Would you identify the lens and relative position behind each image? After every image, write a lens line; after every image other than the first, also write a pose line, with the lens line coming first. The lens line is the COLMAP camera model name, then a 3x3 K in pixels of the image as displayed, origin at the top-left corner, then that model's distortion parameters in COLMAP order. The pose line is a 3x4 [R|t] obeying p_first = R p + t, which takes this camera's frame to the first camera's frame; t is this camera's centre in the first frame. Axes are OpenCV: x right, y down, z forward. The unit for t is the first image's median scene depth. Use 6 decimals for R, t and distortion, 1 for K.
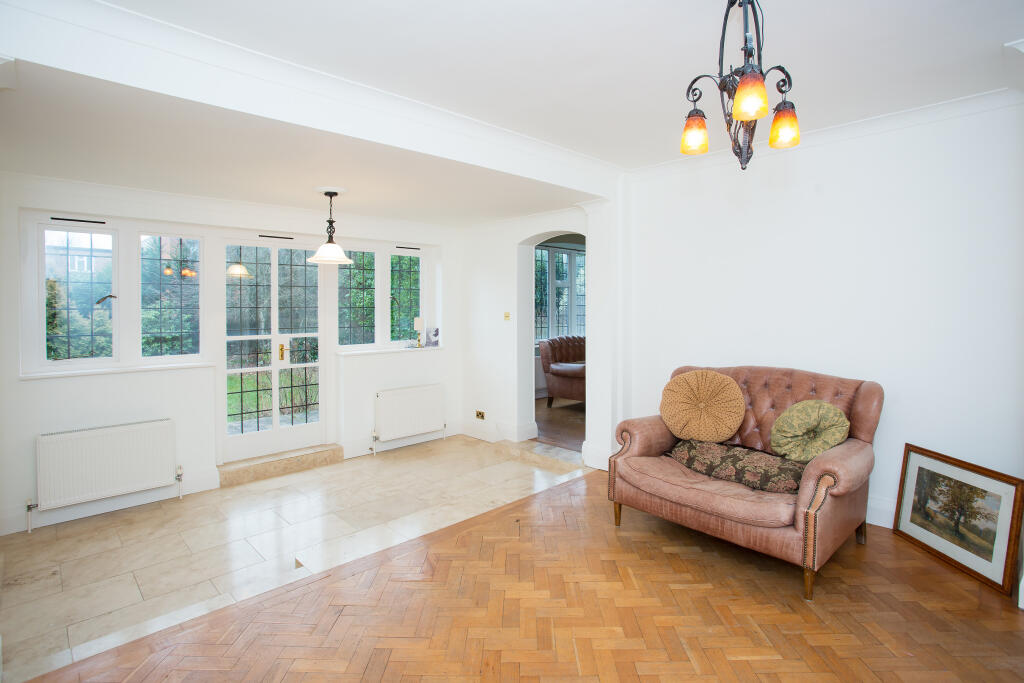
lens RADIAL K [[527.4, 0, 513.6], [0, 527.4, 309.0], [0, 0, 1]] dist [-0.025817, 0.000218]
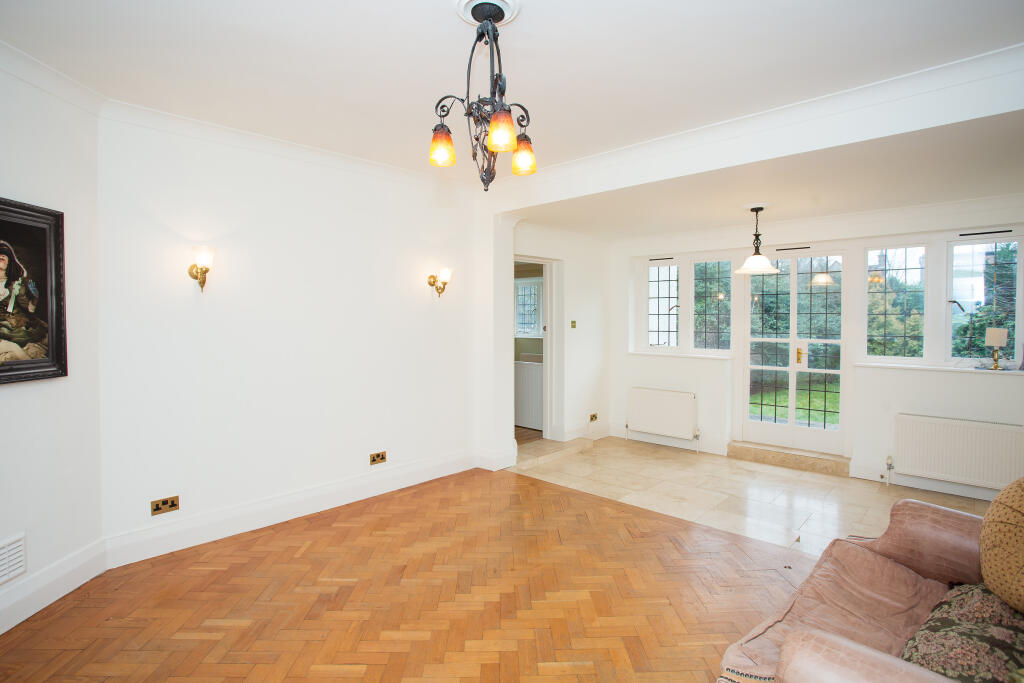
lens RADIAL K [[516.4, 0, 518.7], [0, 516.4, 316.4], [0, 0, 1]] dist [-0.030789, 0.000558]
pose [[0.045822, 0.006284, -0.998930, 0.578835], [-0.001572, 0.999979, 0.006219, -0.003444], [0.998948, 0.001285, 0.045830, 0.386852]]
